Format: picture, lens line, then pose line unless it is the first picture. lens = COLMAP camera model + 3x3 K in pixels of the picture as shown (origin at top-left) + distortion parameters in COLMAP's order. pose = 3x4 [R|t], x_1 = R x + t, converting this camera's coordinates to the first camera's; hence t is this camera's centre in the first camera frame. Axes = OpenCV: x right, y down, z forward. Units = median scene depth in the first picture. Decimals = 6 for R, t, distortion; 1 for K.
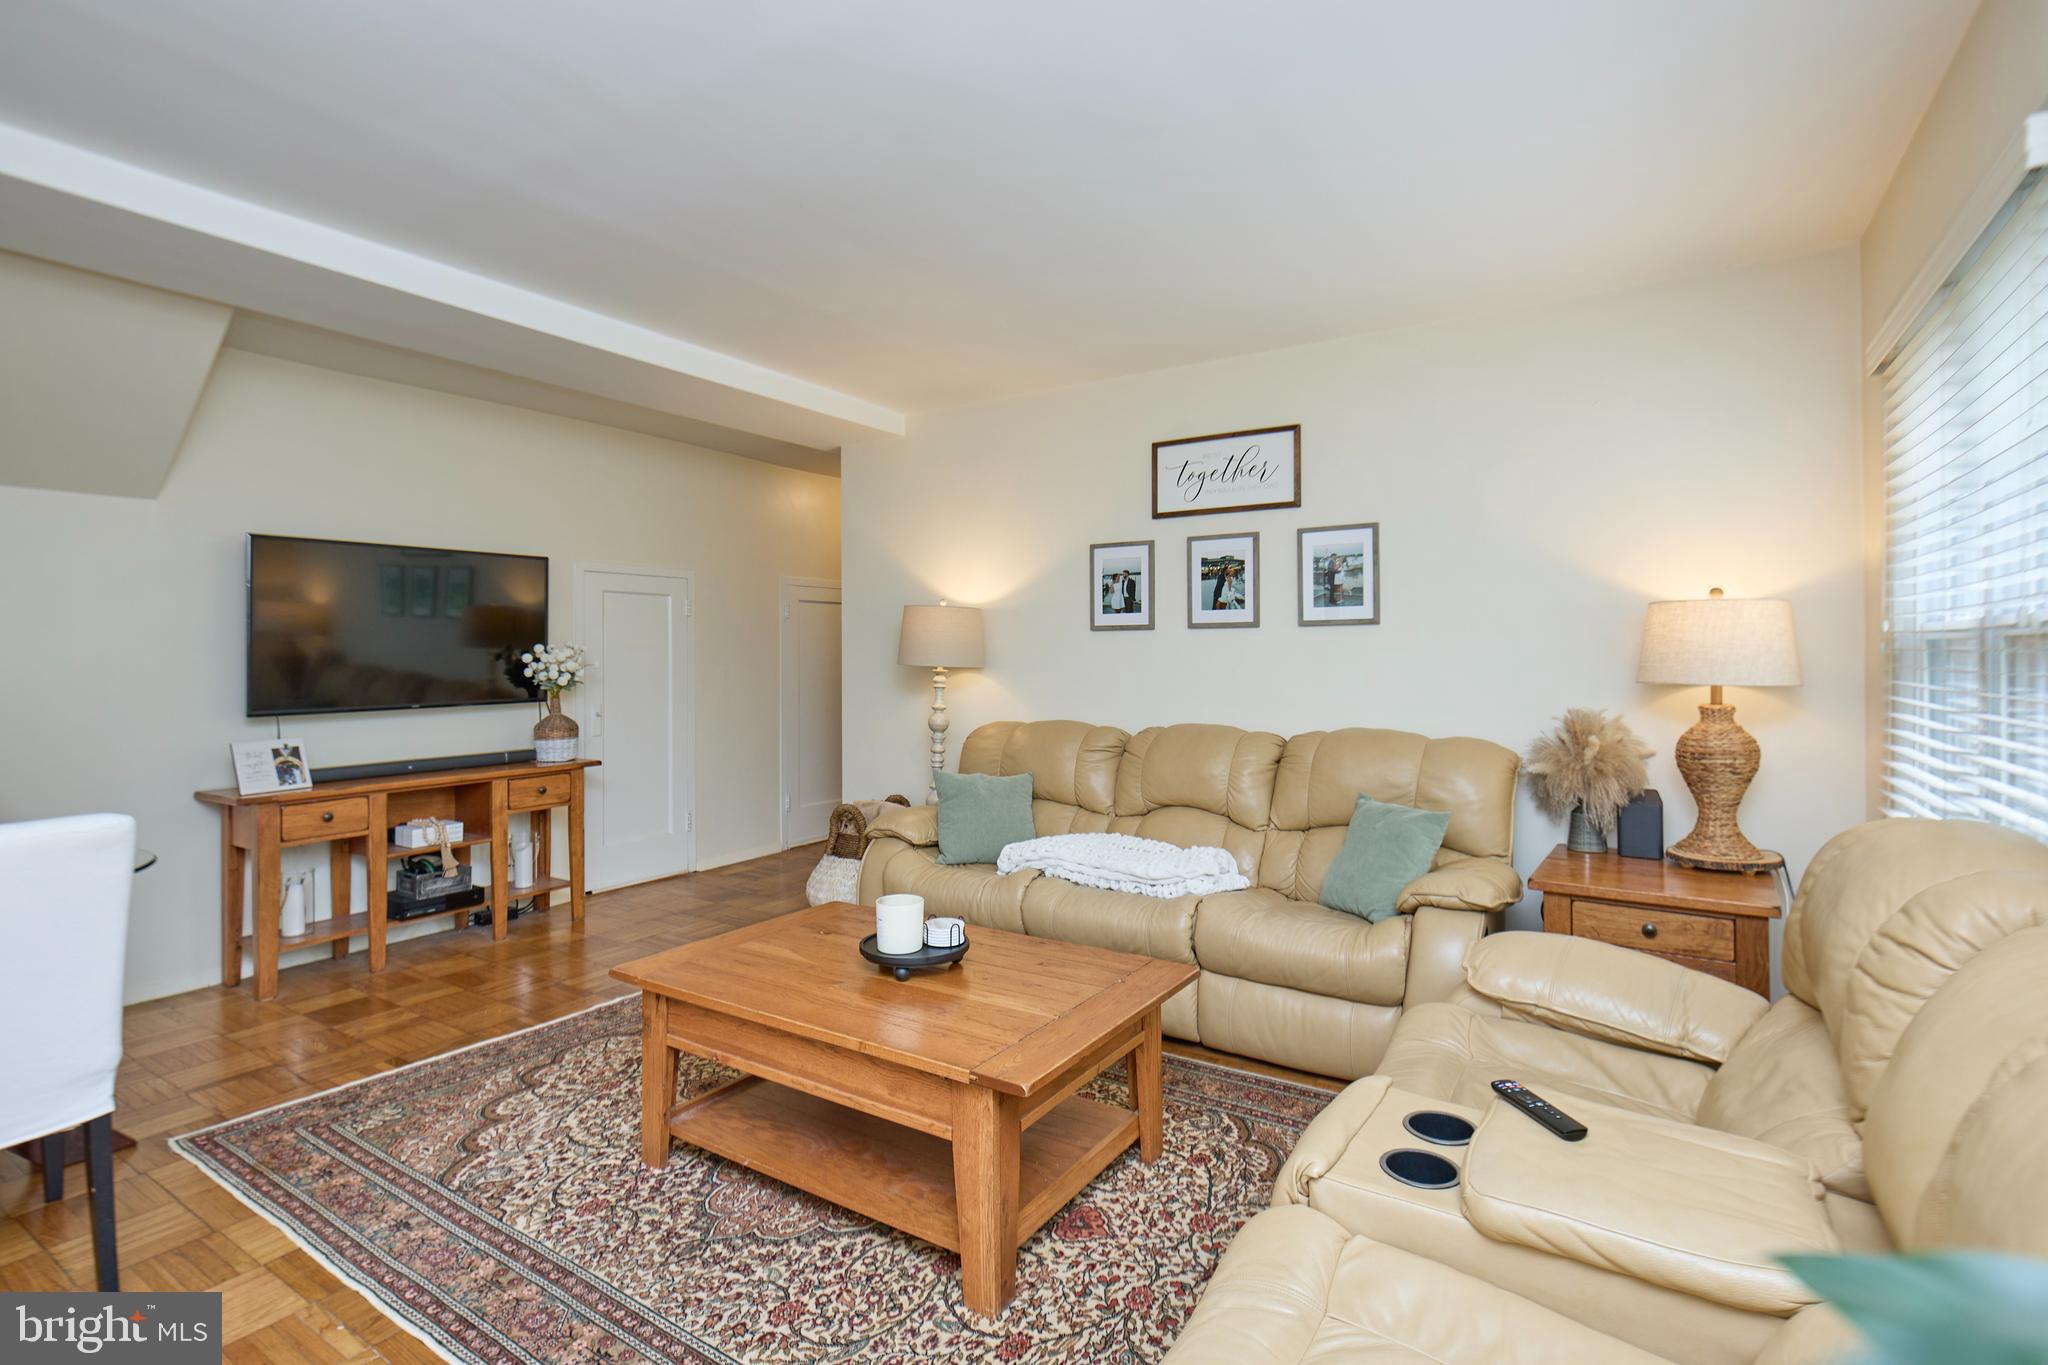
lens RADIAL K [[988.9, 0, 1008.9], [0, 988.9, 660.6], [0, 0, 1]] dist [-0.001182, -0.000396]
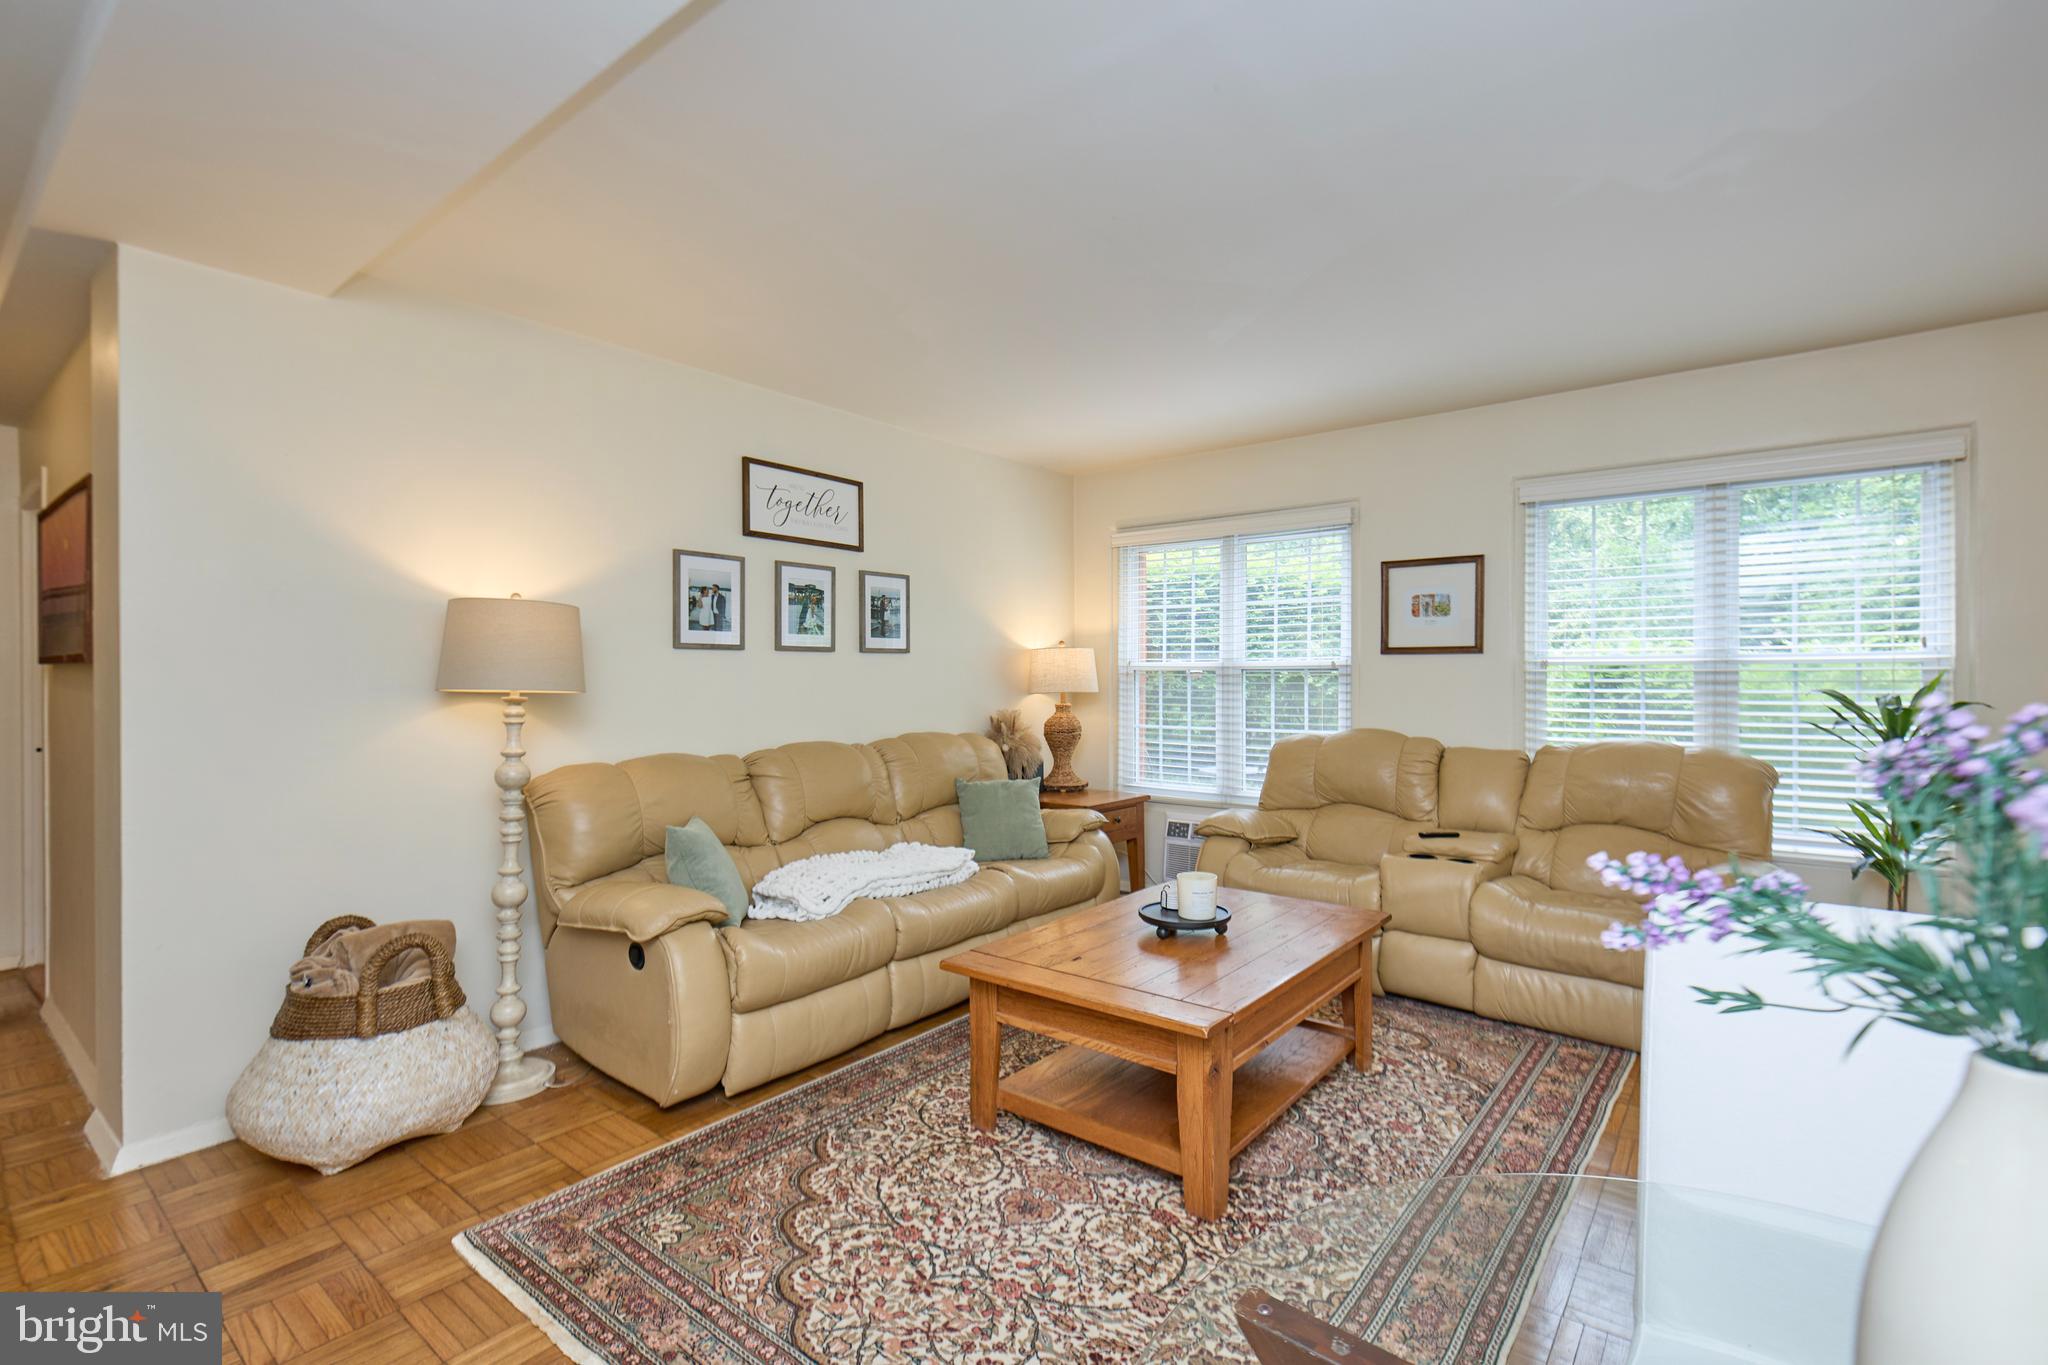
lens RADIAL K [[916.5, 0, 1059.4], [0, 916.5, 673.6], [0, 0, 1]] dist [-0.007520, 0.000293]
pose [[0.071665, 0.008628, 0.997391, -0.774491], [0.009663, 0.999910, -0.009344, 0.003186], [-0.997382, 0.010307, 0.071575, 0.677112]]
